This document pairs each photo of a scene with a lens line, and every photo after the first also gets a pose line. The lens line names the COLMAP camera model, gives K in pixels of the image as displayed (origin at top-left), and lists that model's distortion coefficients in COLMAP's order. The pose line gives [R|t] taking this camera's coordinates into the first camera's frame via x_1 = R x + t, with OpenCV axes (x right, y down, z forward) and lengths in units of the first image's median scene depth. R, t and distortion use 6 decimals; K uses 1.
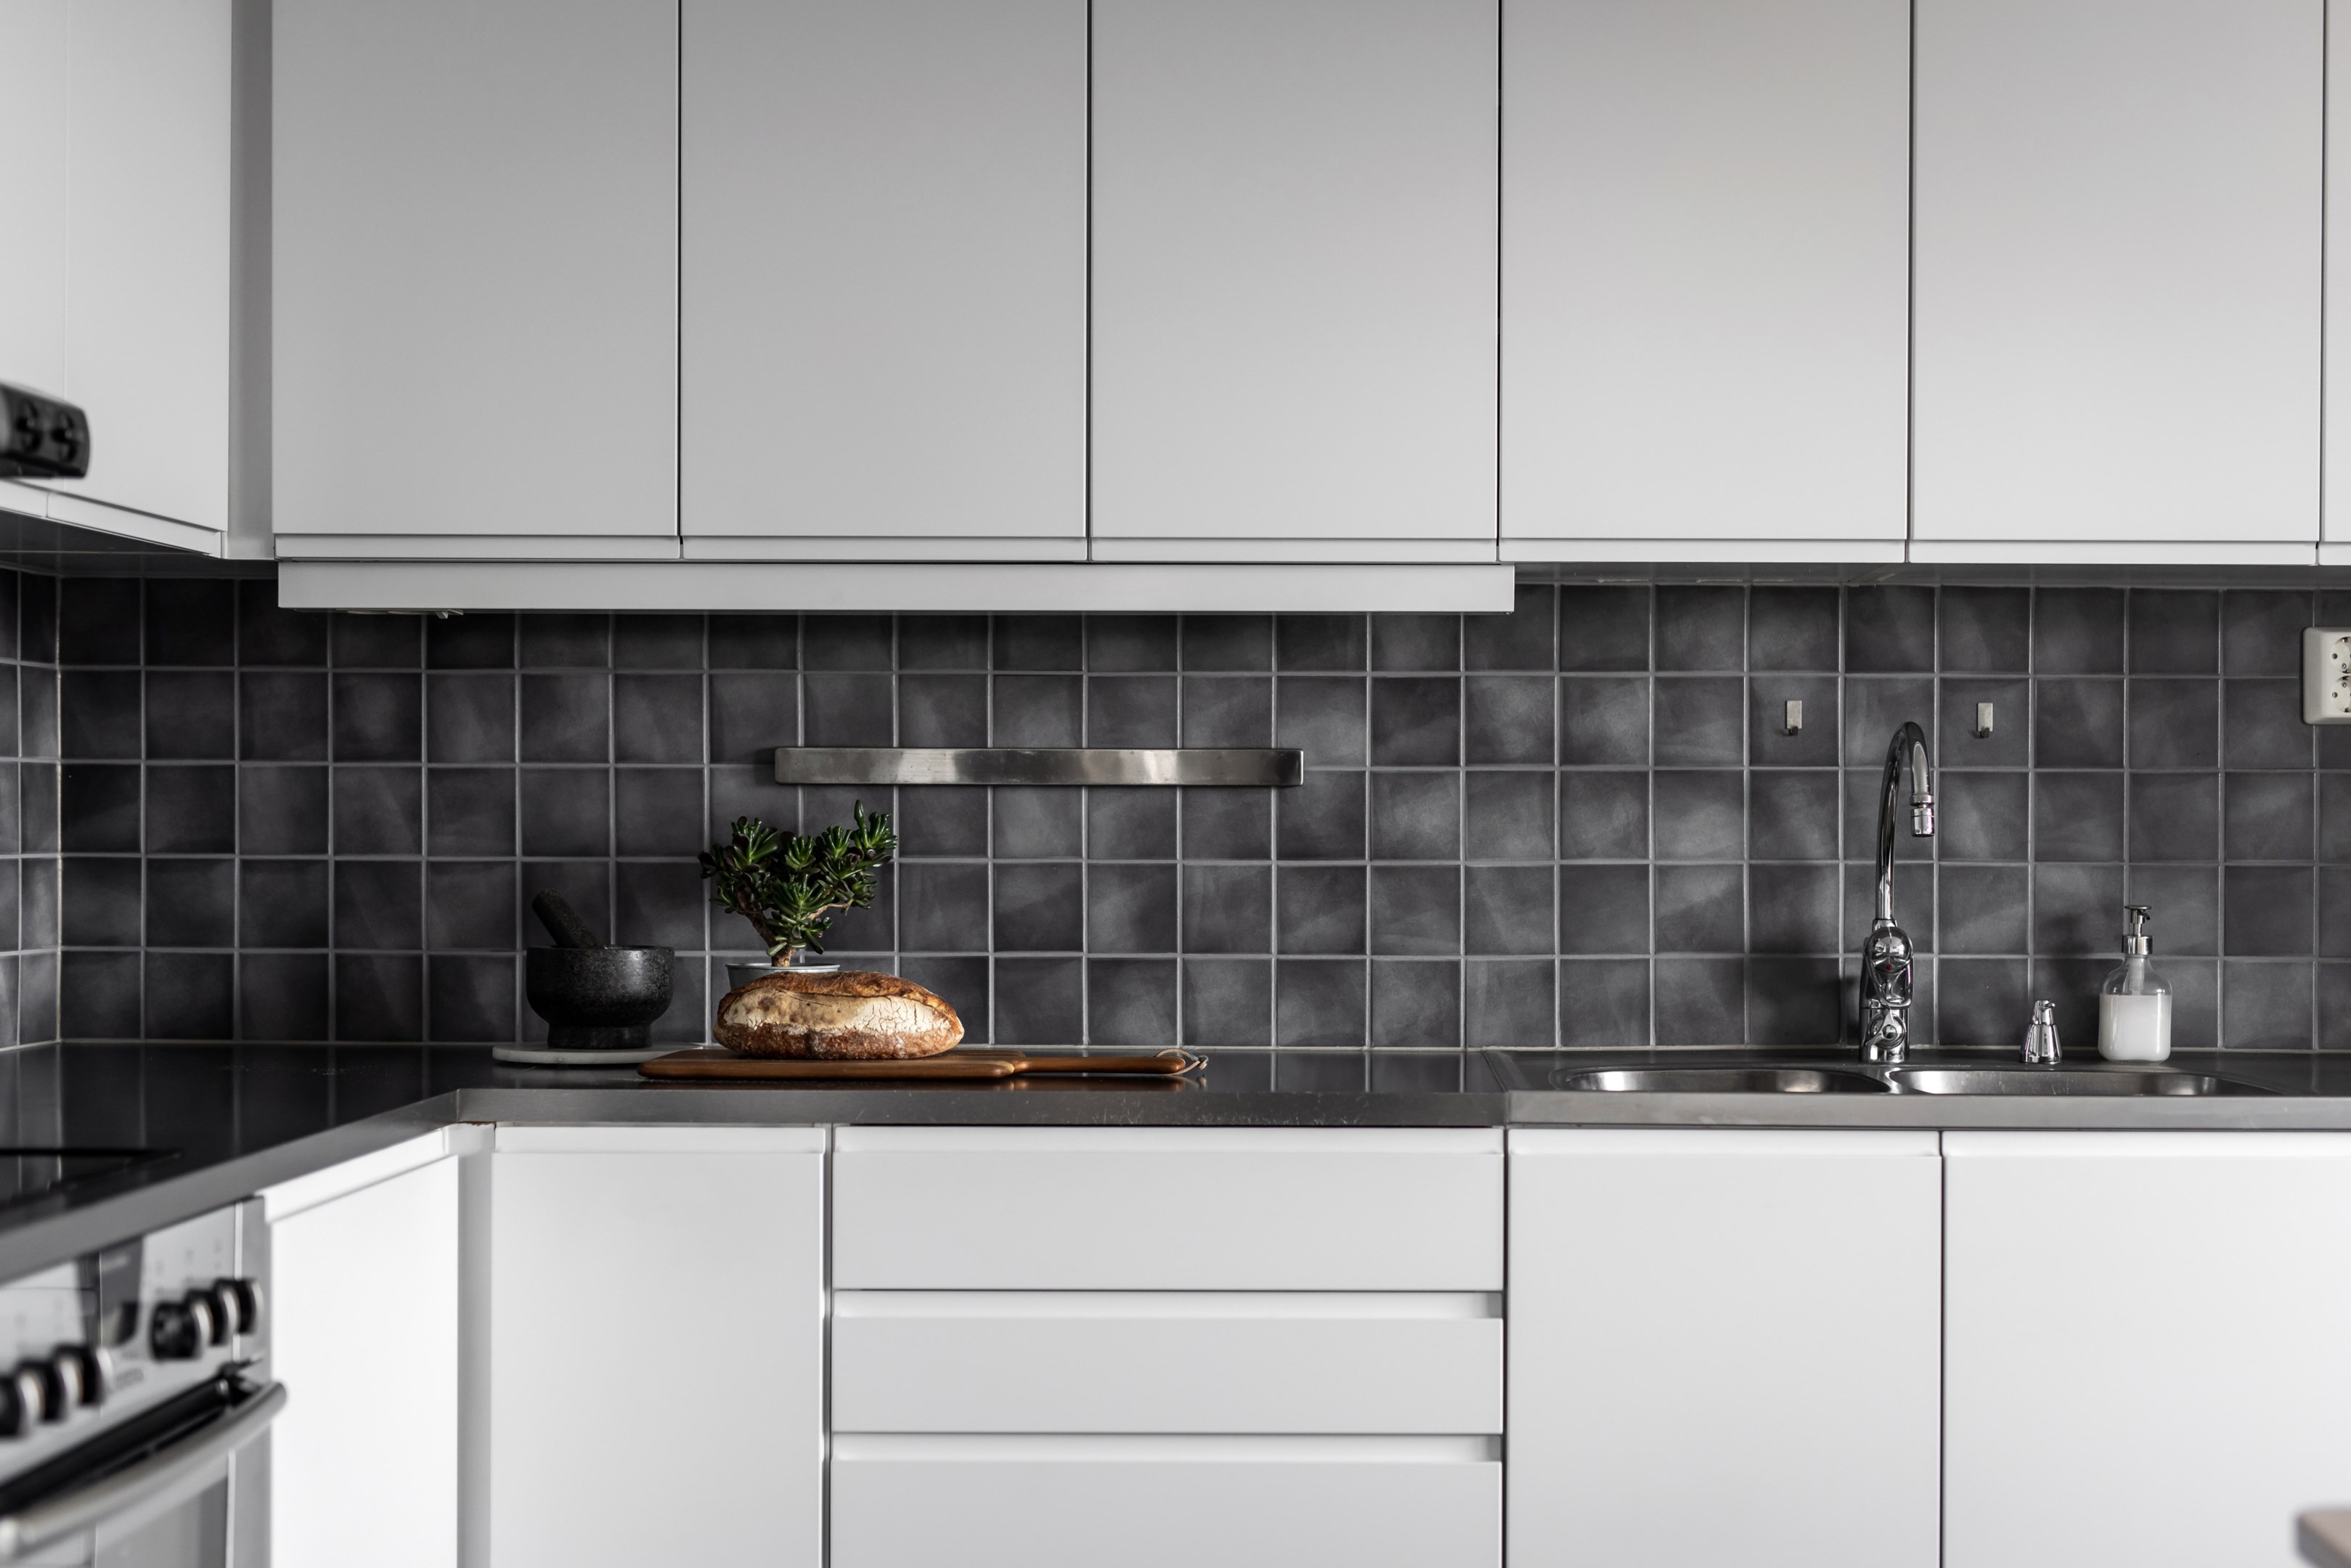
lens RADIAL K [[3451.0, 0, 1181.9], [0, 3451.0, 799.1], [0, 0, 1]] dist [-0.012155, 0.000000]
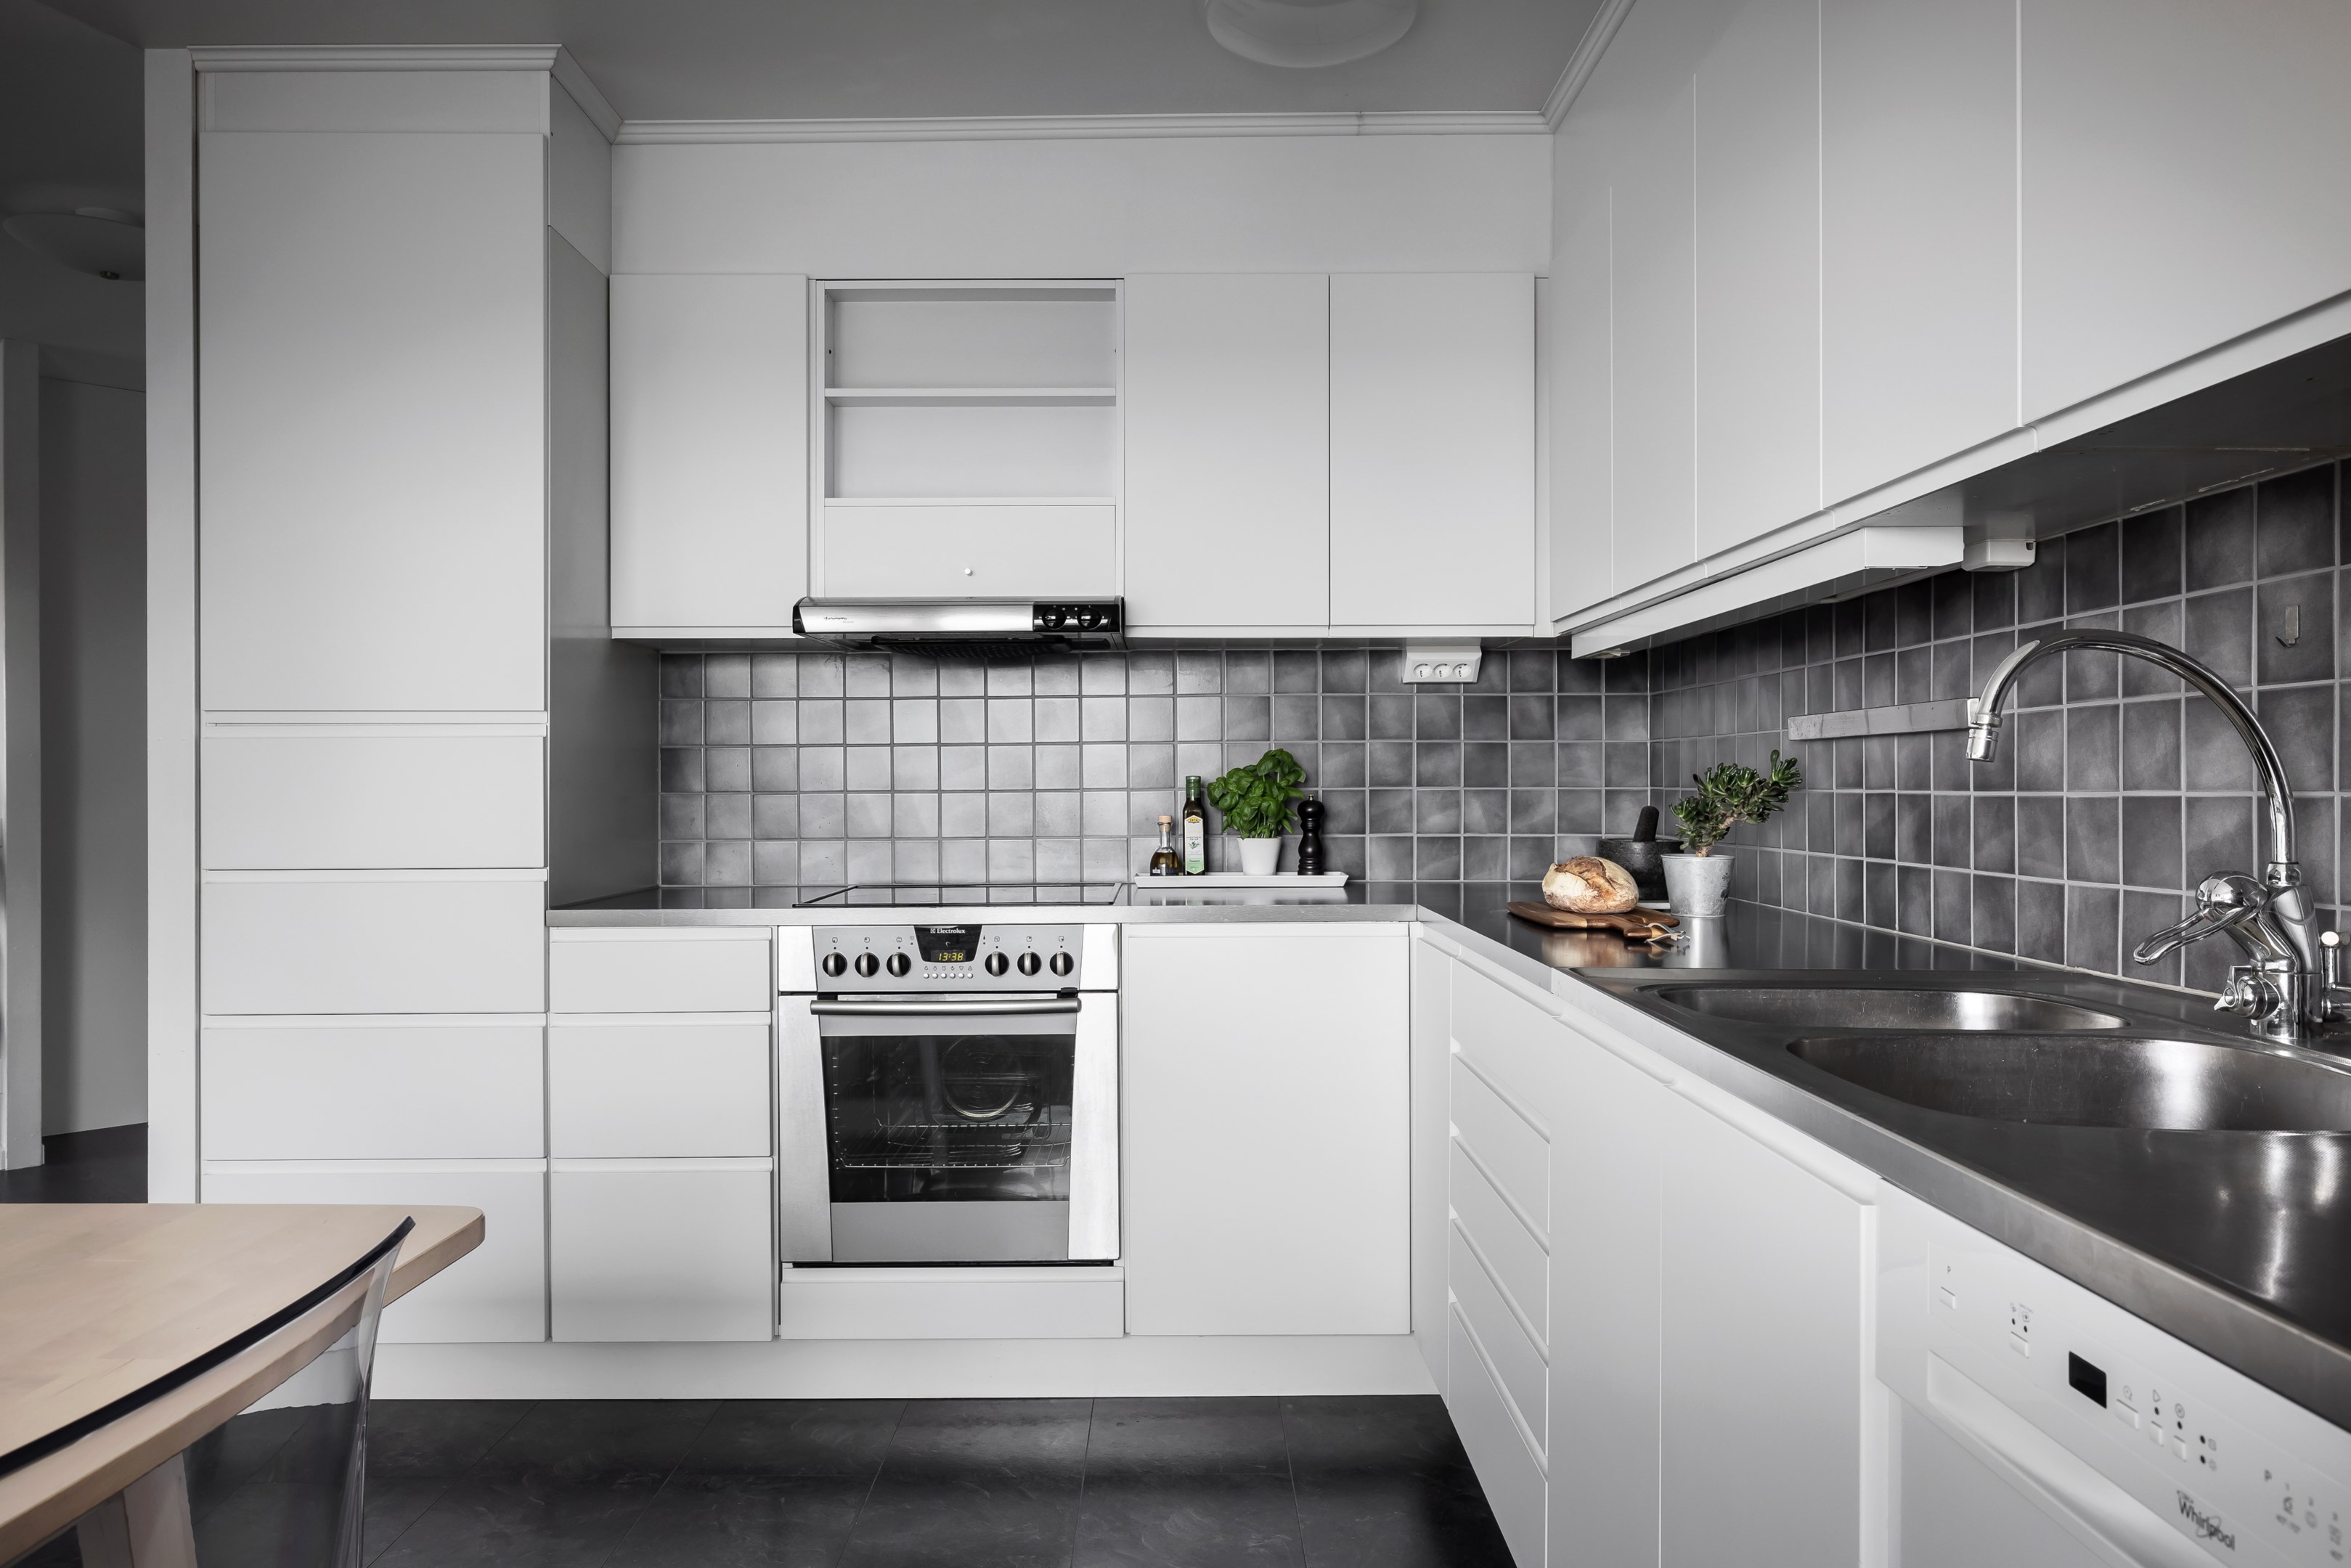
lens RADIAL K [[1534.1, 0, 1171.2], [0, 1534.1, 767.1], [0, 0, 1]] dist [-0.011762, -0.003289]
pose [[-0.000398, -0.014197, -0.999899, 0.557666], [0.008857, 0.999860, -0.014200, 0.014448], [0.999961, -0.008862, -0.000272, 0.721769]]
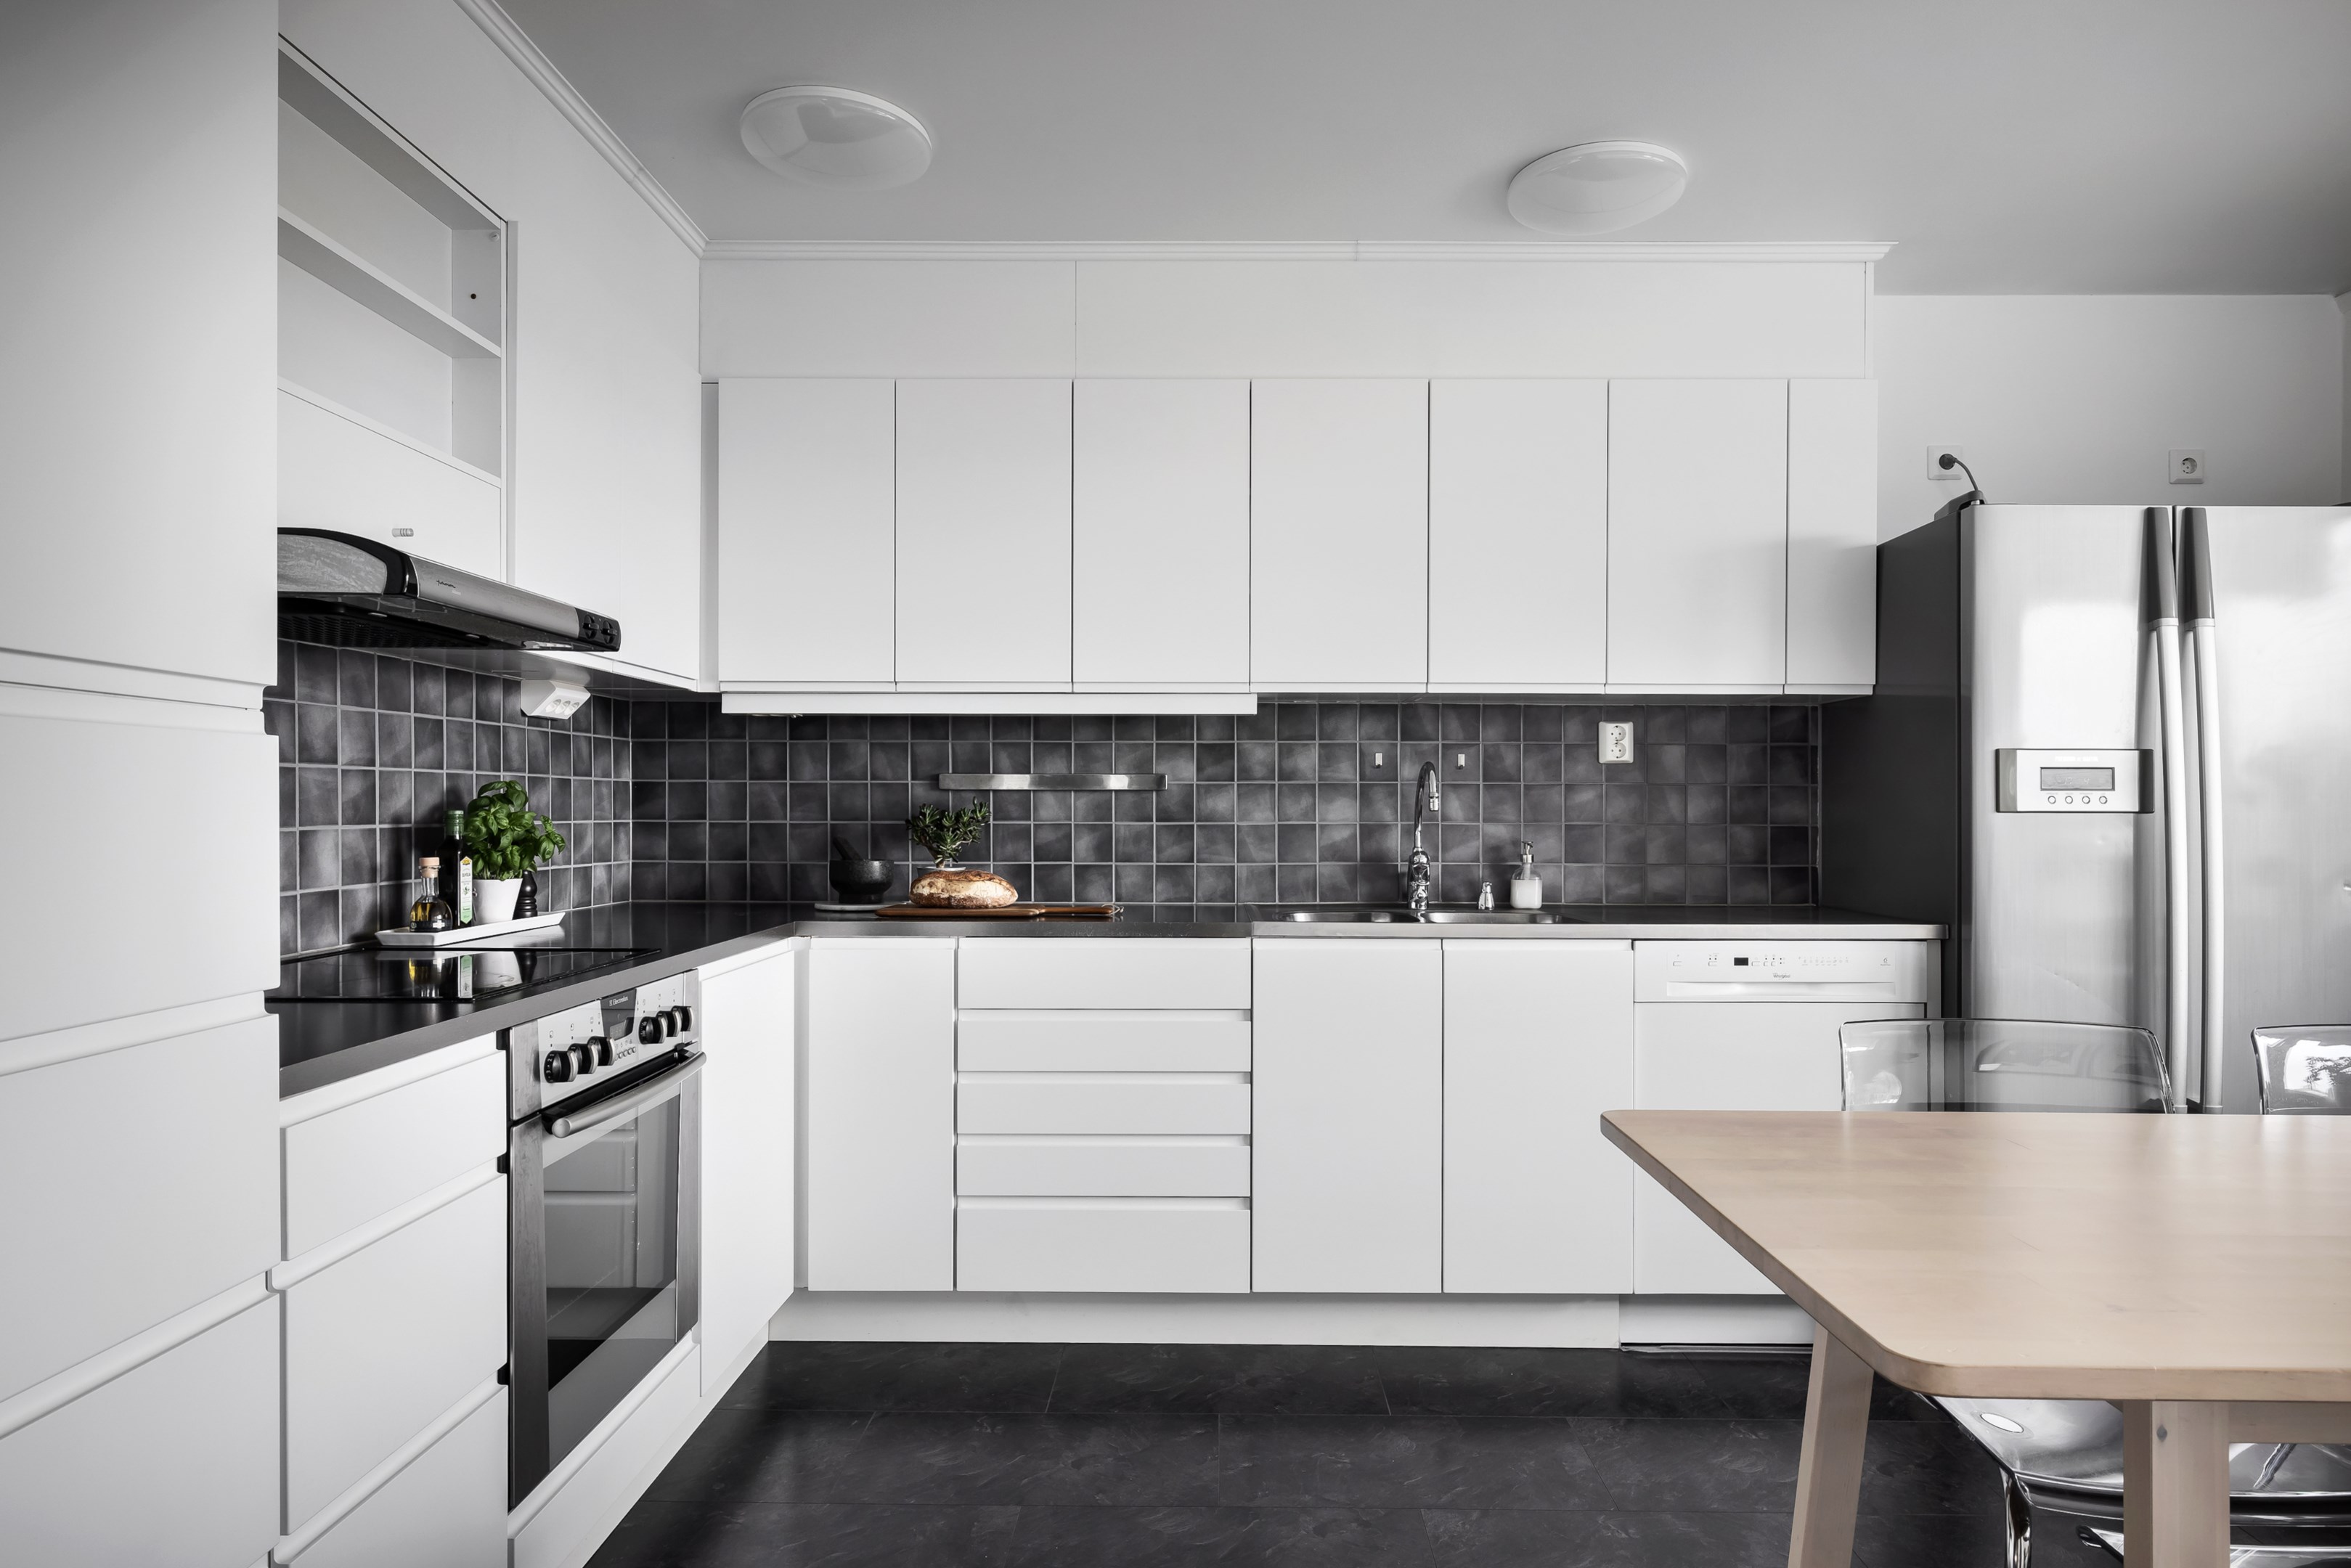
lens RADIAL K [[1433.0, 0, 1133.0], [0, 1433.0, 799.3], [0, 0, 1]] dist [0.005101, 0.000142]
pose [[0.999996, -0.001097, 0.002591, 0.009655], [0.001099, 0.999999, -0.000606, 0.002917], [-0.002590, 0.000609, 0.999996, 0.036783]]
